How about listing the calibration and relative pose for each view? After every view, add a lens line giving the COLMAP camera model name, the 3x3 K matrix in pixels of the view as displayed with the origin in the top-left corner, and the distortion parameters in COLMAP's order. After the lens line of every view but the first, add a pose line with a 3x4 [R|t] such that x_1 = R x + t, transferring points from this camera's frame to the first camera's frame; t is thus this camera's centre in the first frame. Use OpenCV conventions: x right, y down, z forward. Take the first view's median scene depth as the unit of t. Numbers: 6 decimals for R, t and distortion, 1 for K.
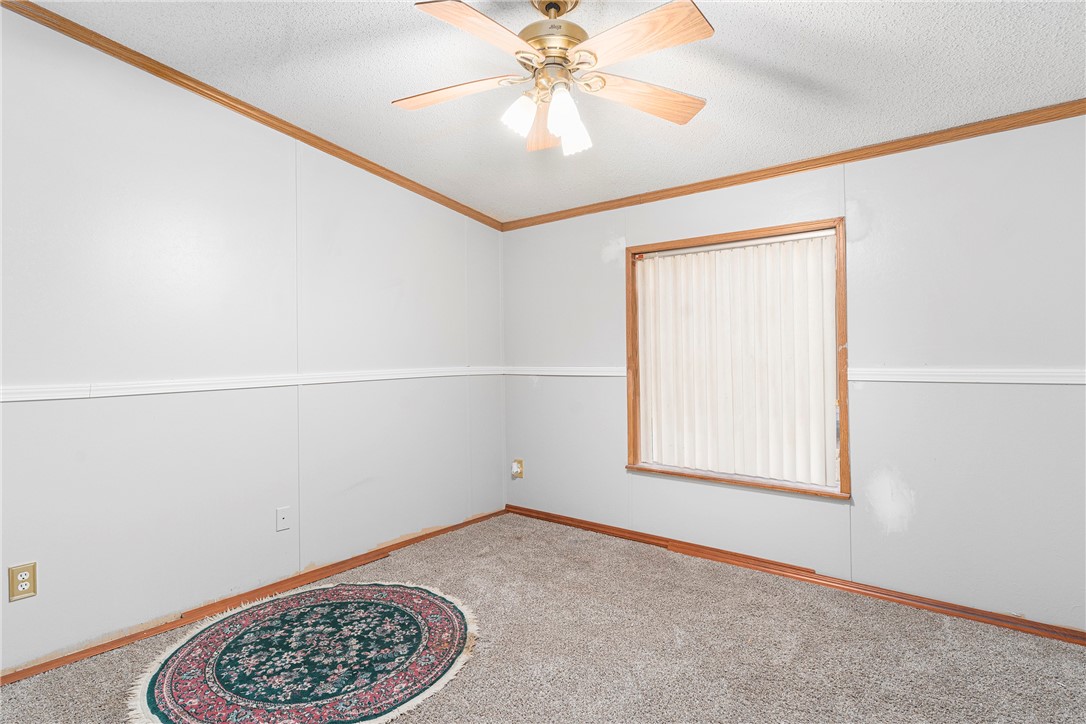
lens RADIAL K [[576.5, 0, 540.0], [0, 576.5, 358.3], [0, 0, 1]] dist [-0.005969, 0.003418]
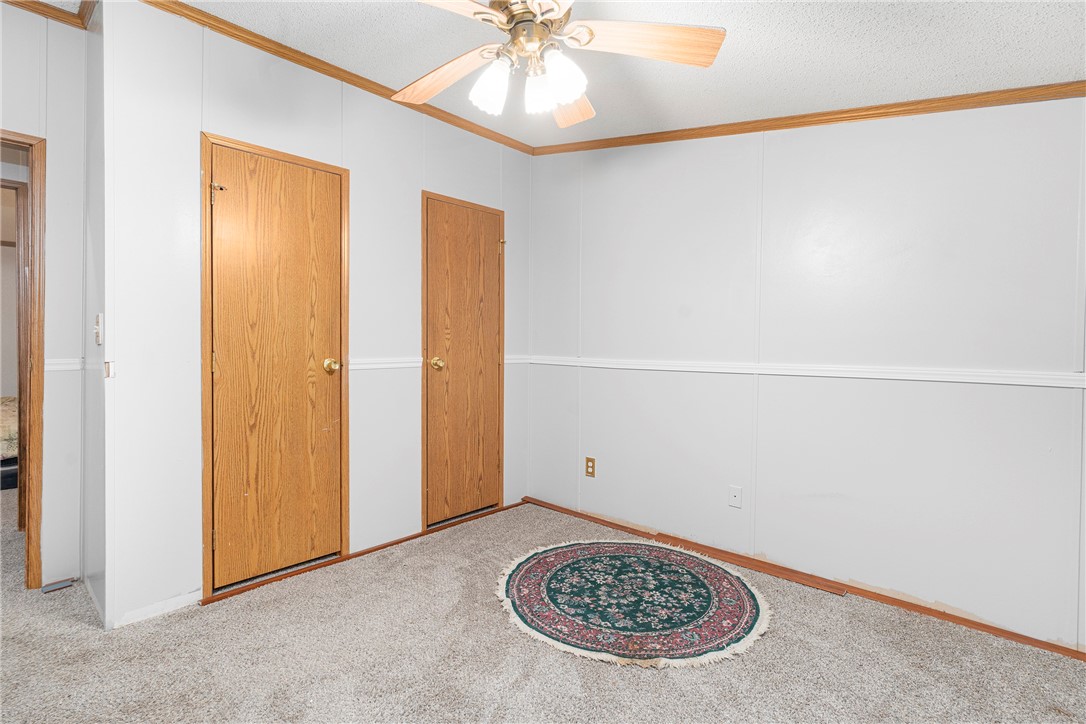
lens RADIAL K [[531.3, 0, 538.7], [0, 531.3, 357.1], [0, 0, 1]] dist [0.003058, -0.000607]
pose [[-0.067663, 0.037731, -0.996995, 0.689911], [-0.020302, 0.999026, 0.039186, -0.015959], [0.997502, 0.022892, -0.066831, 0.858062]]
